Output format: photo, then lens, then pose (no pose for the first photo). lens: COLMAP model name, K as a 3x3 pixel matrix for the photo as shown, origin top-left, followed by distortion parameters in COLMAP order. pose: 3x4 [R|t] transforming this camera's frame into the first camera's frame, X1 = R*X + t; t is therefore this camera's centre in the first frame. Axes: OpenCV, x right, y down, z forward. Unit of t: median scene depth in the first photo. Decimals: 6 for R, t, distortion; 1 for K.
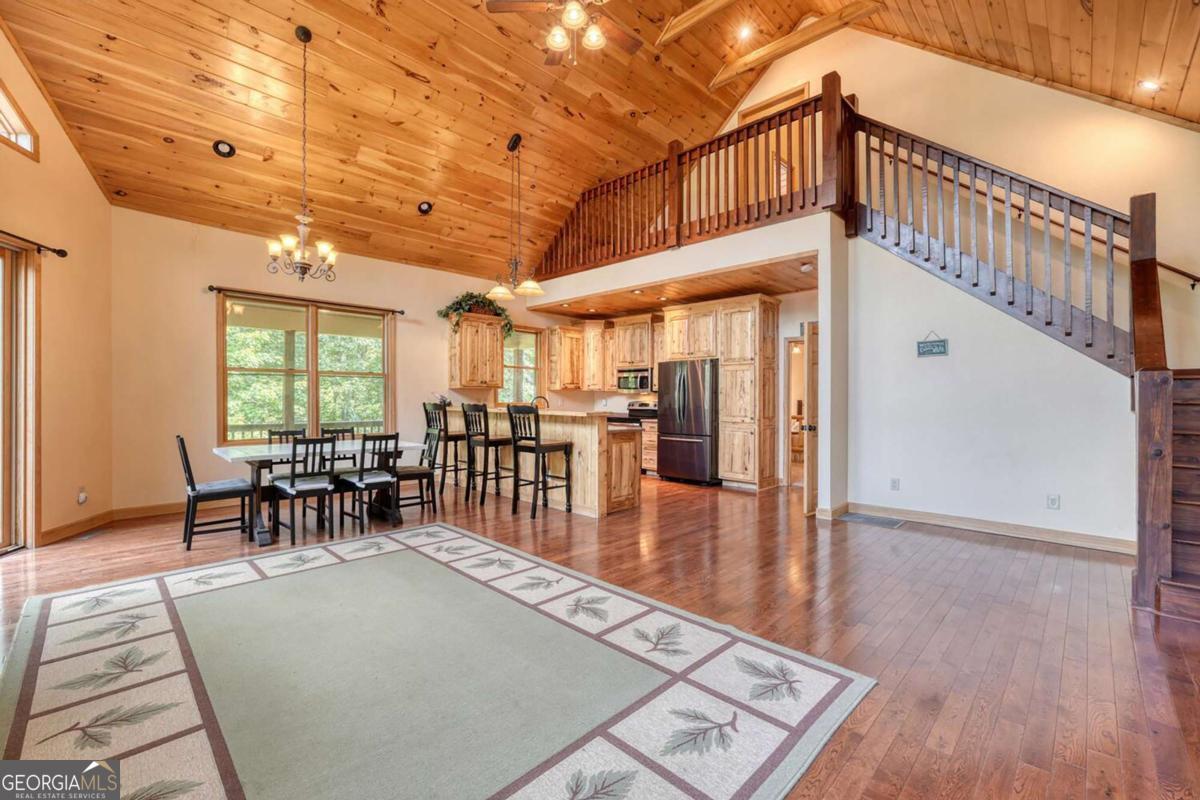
lens RADIAL K [[506.9, 0, 598.8], [0, 506.9, 397.1], [0, 0, 1]] dist [-0.008219, 0.004449]
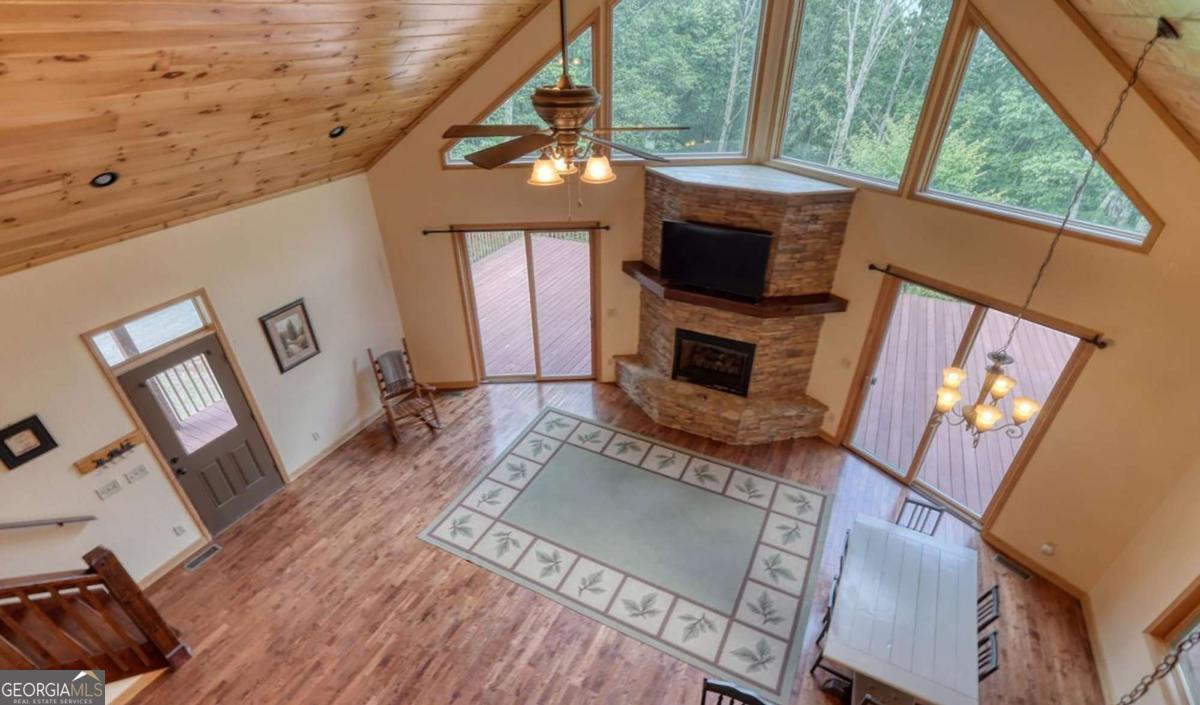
lens RADIAL K [[556.8, 0, 594.4], [0, 556.8, 396.8], [0, 0, 1]] dist [-0.003010, 0.002372]
pose [[-0.954727, 0.173997, -0.241291, 0.076278], [0.007175, 0.824340, 0.566050, -0.446776], [0.297397, 0.538692, -0.788268, 0.881984]]
